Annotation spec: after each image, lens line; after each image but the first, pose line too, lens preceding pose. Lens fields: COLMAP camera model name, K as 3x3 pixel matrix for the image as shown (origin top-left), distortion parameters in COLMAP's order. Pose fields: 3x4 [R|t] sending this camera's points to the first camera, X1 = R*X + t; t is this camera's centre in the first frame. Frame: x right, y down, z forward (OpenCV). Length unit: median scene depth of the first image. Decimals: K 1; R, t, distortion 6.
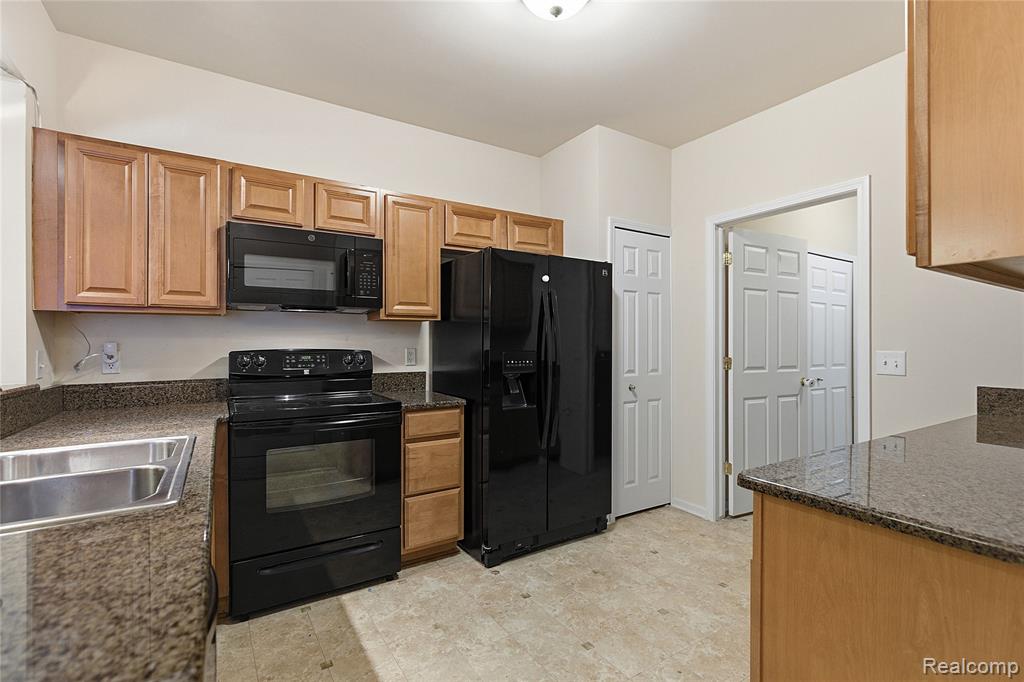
lens RADIAL K [[462.0, 0, 512.0], [0, 462.0, 341.0], [0, 0, 1]] dist [-0.000325, 0.000080]
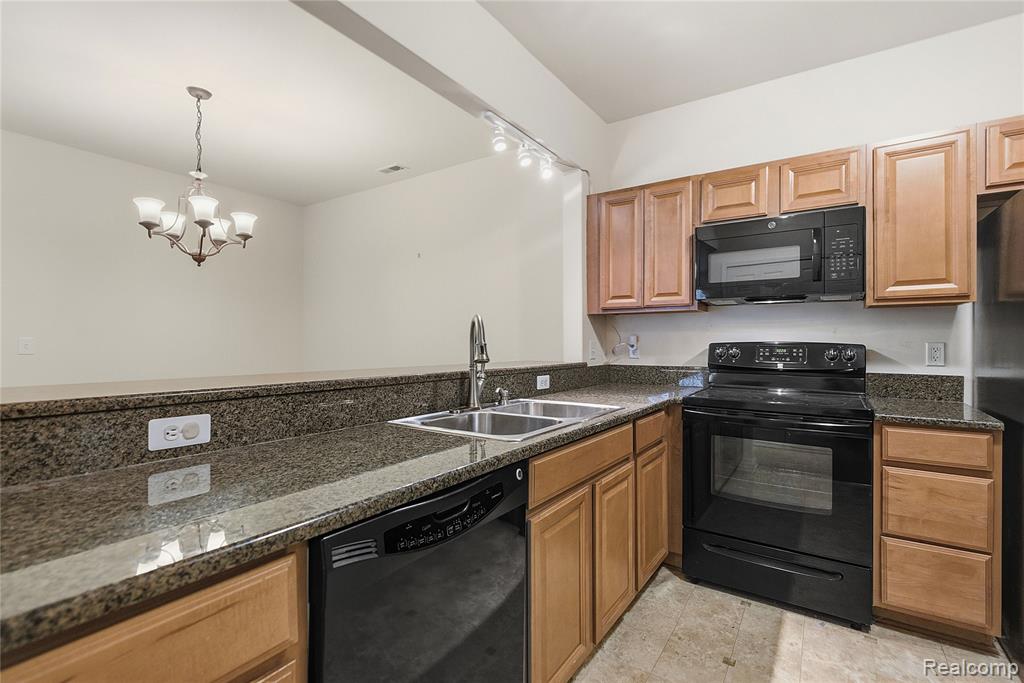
lens RADIAL K [[462.8, 0, 531.9], [0, 462.8, 336.7], [0, 0, 1]] dist [-0.000440, -0.000574]
pose [[0.419243, 0.000785, -0.907874, 0.222072], [0.005899, 0.999976, 0.003588, 0.000624], [0.907855, -0.006860, 0.419228, 0.143374]]
